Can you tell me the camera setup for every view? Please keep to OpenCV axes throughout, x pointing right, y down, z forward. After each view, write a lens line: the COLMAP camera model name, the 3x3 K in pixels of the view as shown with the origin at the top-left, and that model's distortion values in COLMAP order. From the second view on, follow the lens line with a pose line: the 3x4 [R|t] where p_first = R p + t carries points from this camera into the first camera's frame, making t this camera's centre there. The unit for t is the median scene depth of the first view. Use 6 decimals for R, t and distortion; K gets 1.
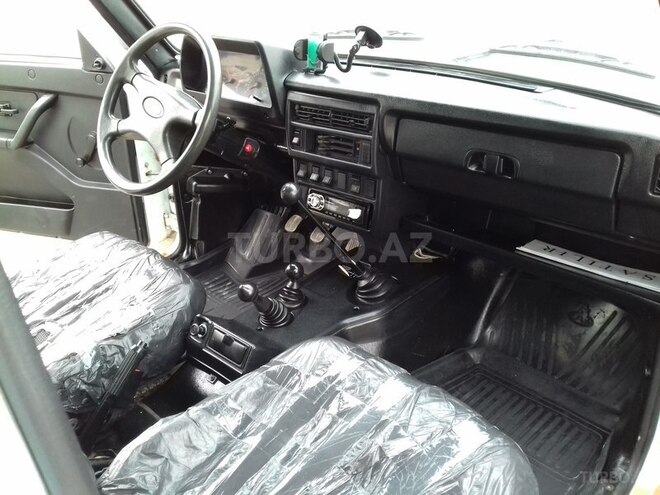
lens RADIAL K [[608.2, 0, 330.0], [0, 608.2, 247.5], [0, 0, 1]] dist [0.065774, -0.136966]
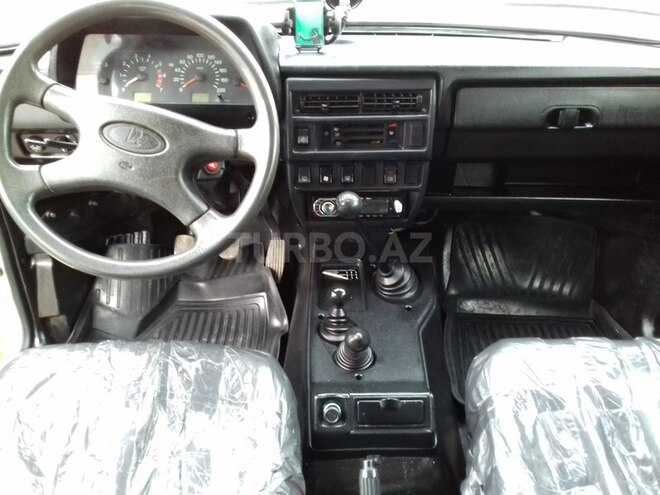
lens RADIAL K [[608.2, 0, 330.0], [0, 608.2, 247.5], [0, 0, 1]] dist [0.065774, -0.136966]
pose [[0.736968, -0.314960, 0.598063, -0.556635], [0.272880, 0.948129, 0.163058, -0.166050], [-0.618397, 0.043031, 0.784687, 0.375035]]
